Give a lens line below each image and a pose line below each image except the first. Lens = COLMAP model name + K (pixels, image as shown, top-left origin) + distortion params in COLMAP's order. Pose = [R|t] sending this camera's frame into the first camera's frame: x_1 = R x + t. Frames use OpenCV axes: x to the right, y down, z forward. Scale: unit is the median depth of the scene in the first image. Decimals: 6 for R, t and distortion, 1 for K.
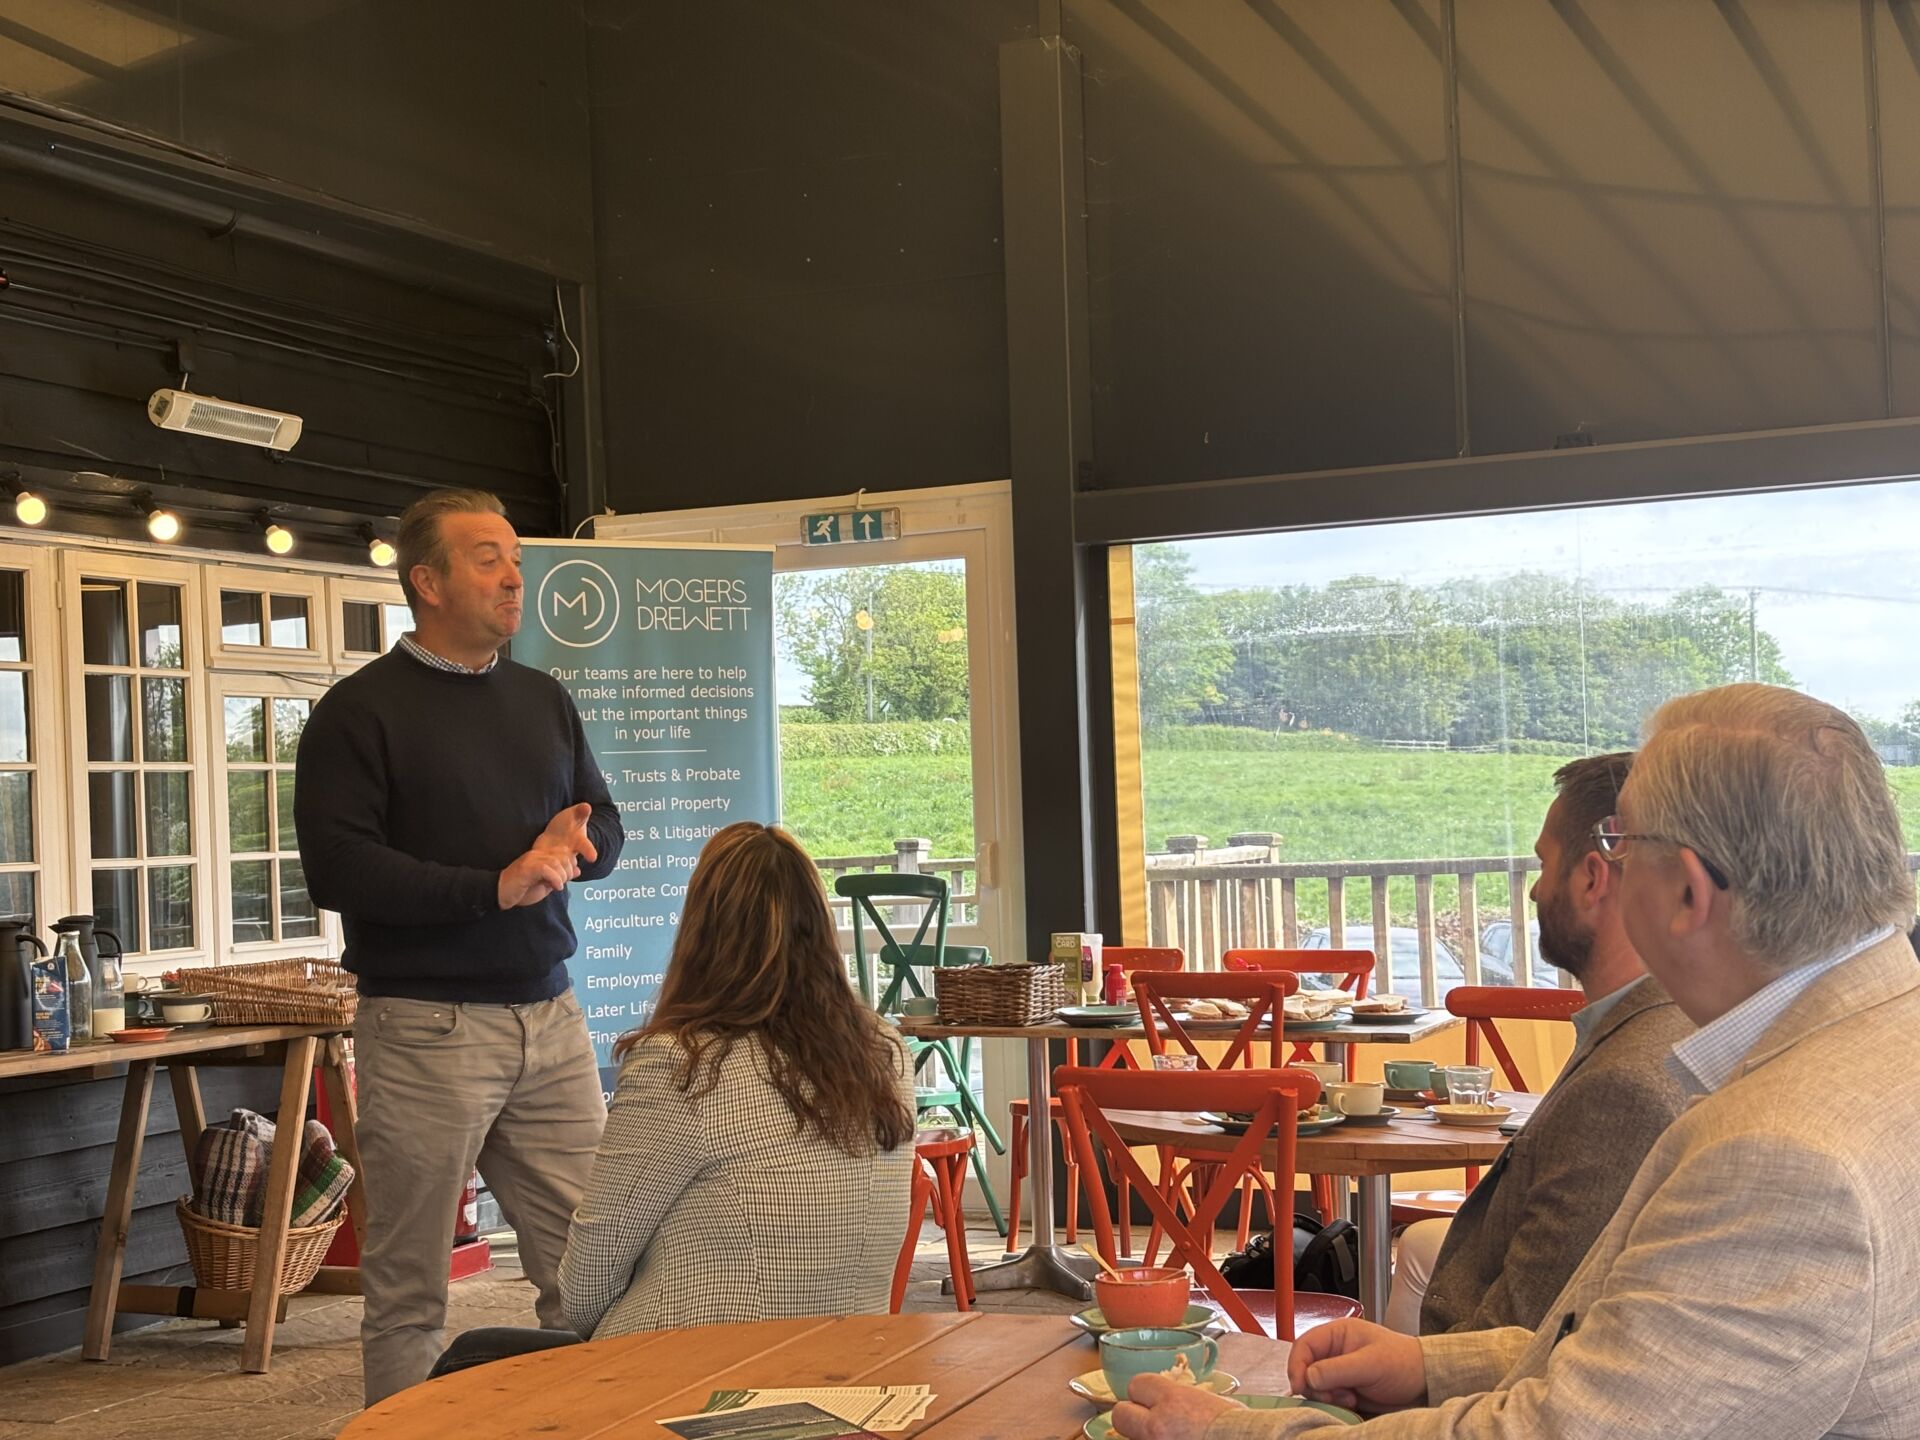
lens RADIAL K [[2826.9, 0, 955.1], [0, 2826.9, 745.0], [0, 0, 1]] dist [0.206790, -0.745758]
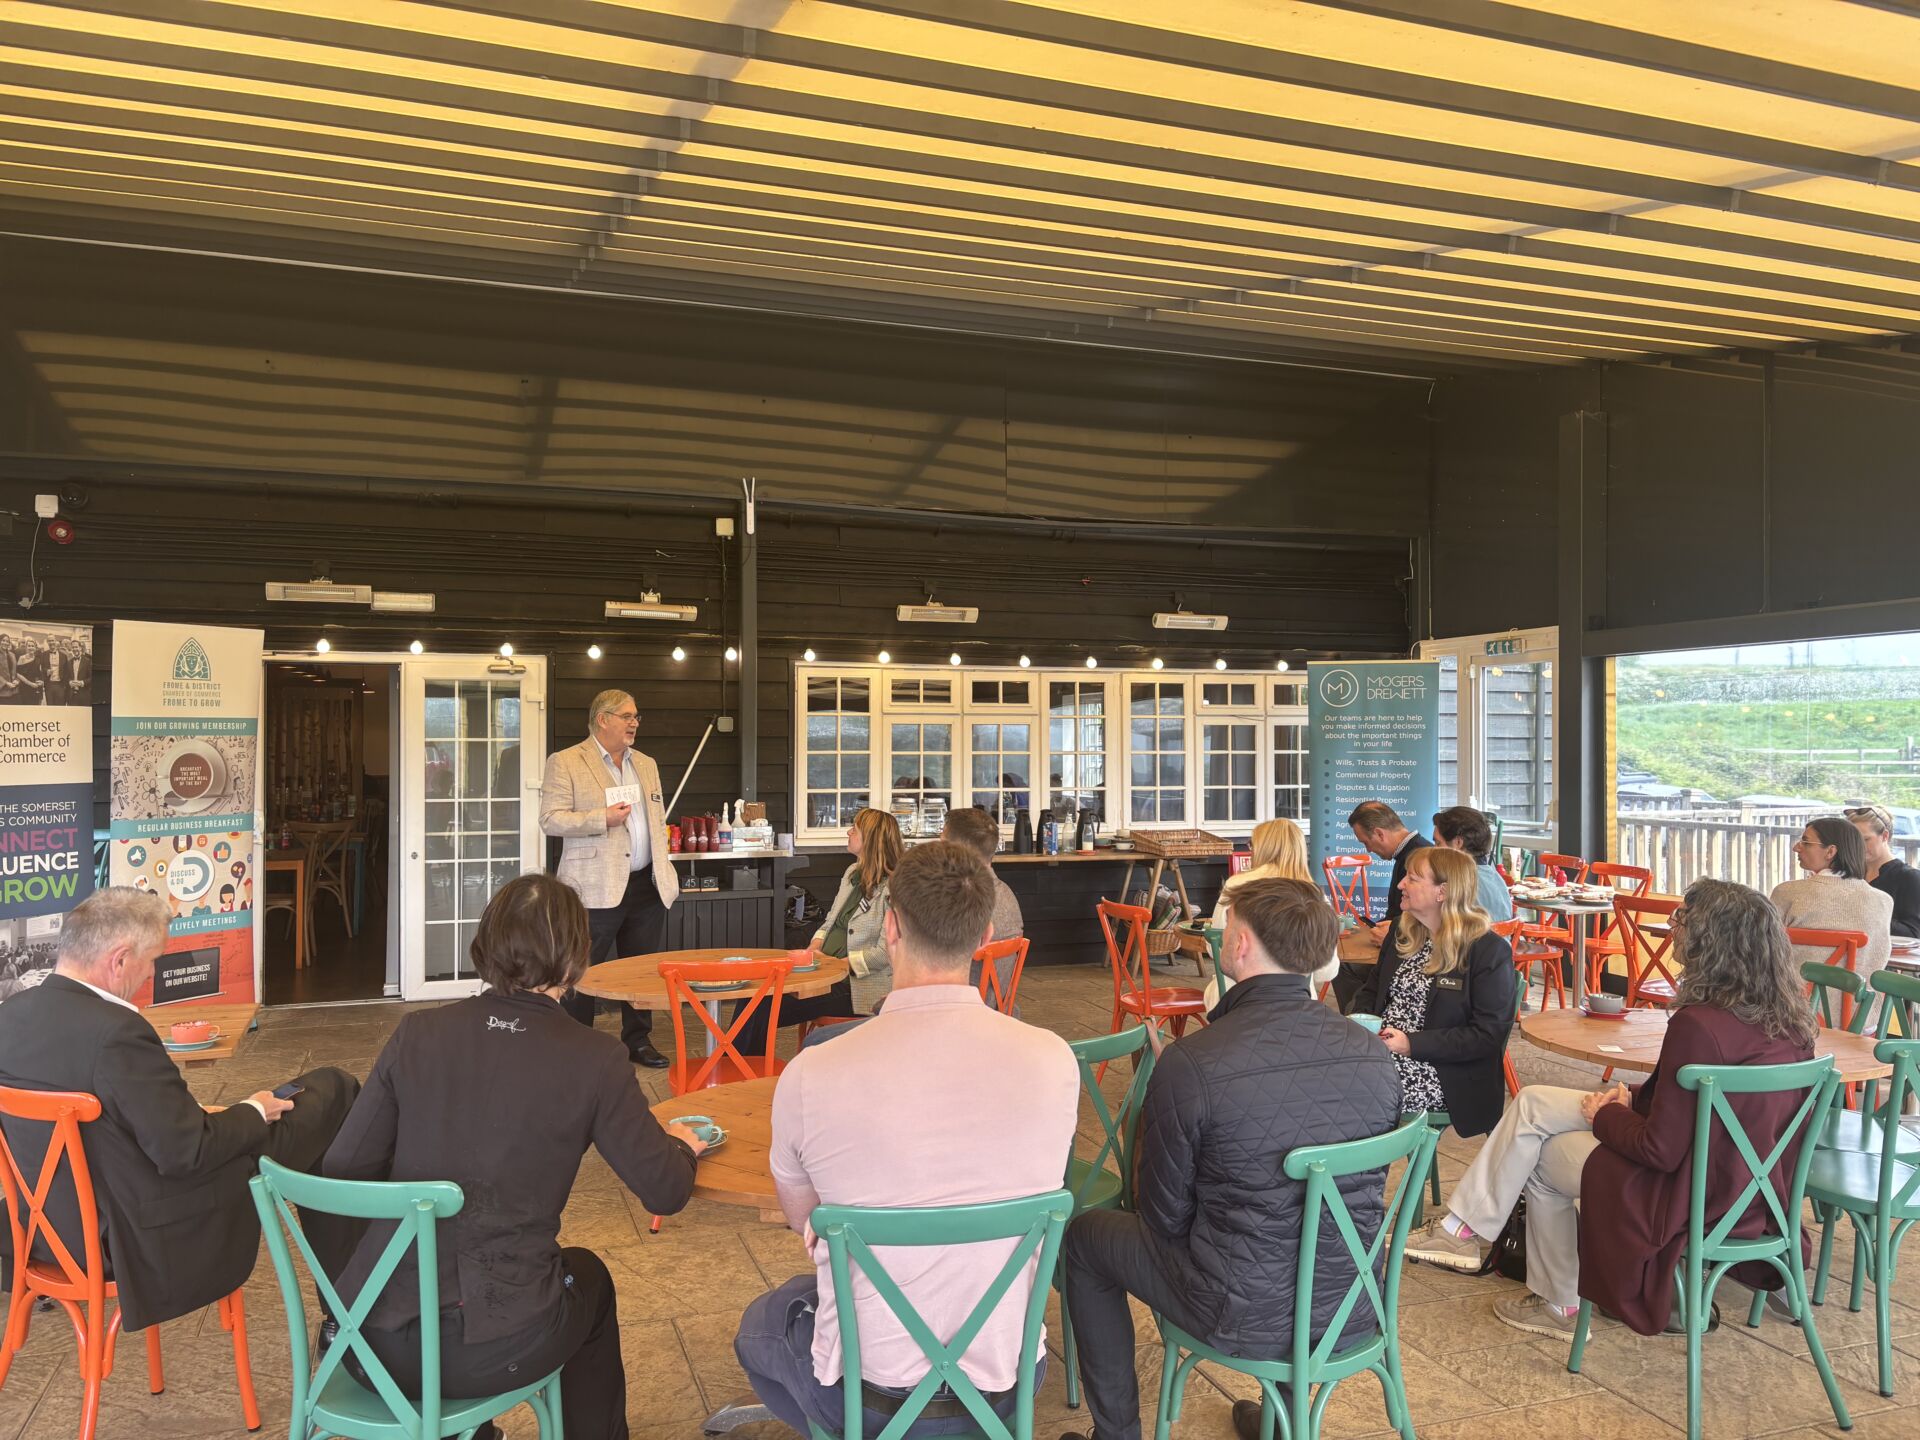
lens RADIAL K [[1448.2, 0, 970.0], [0, 1448.2, 727.6], [0, 0, 1]] dist [0.098617, -0.110371]
pose [[0.676190, 0.029448, -0.736139, 0.528324], [-0.006083, 0.999390, 0.034392, -0.054513], [0.736702, -0.018778, 0.675956, -0.043740]]
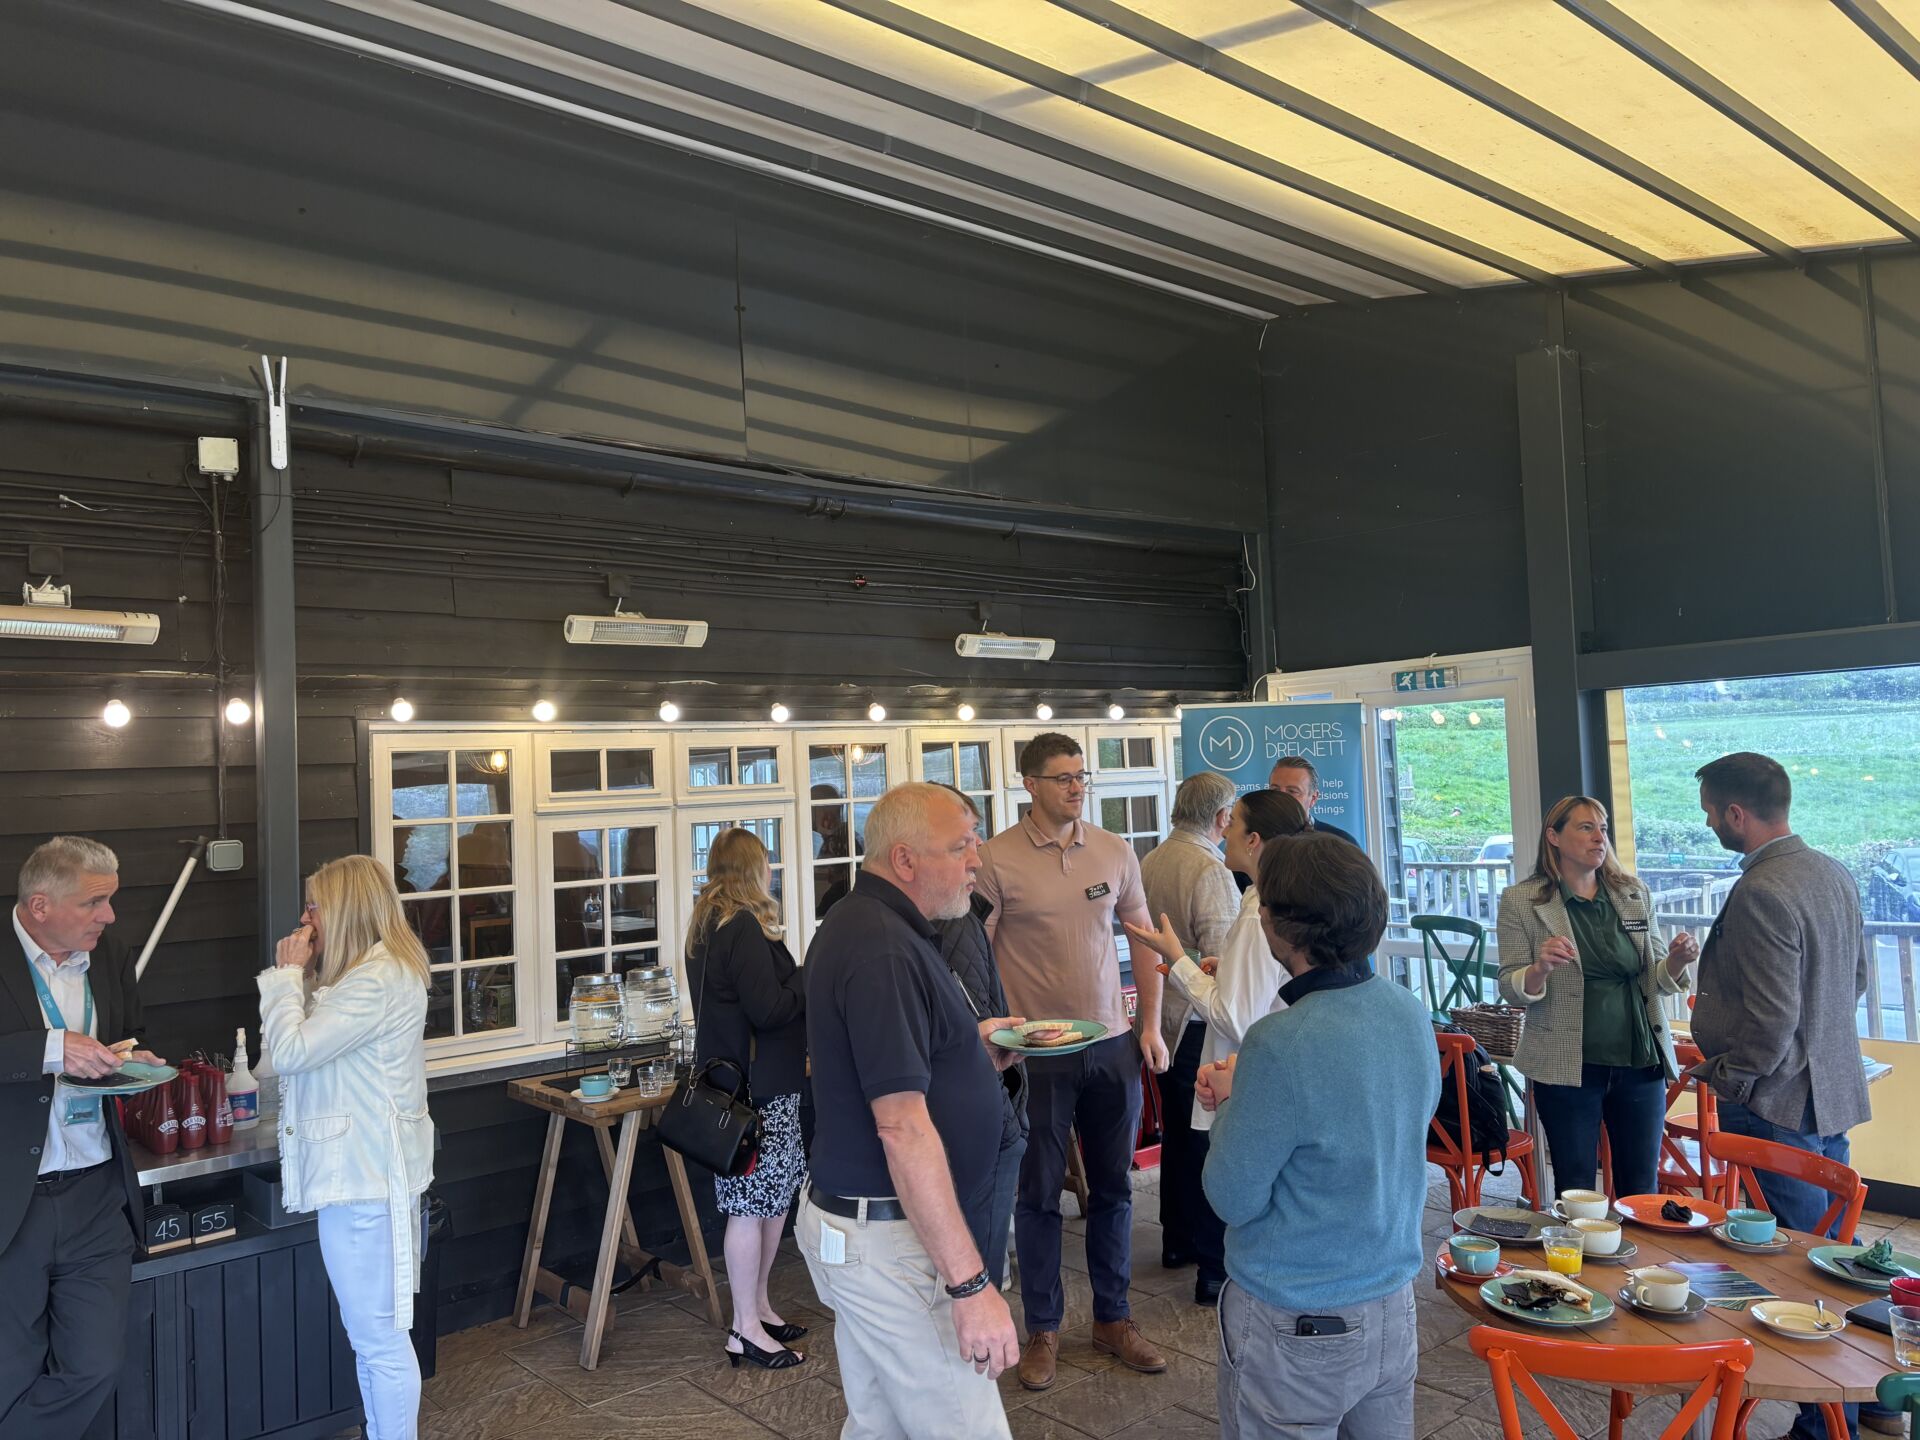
lens RADIAL K [[1444.9, 0, 947.5], [0, 1444.9, 705.6], [0, 0, 1]] dist [0.034003, -0.010180]
pose [[0.892997, -0.025618, -0.449334, 0.088834], [0.020946, 0.999663, -0.015365, -0.059132], [0.449576, 0.004309, 0.893232, 0.194345]]
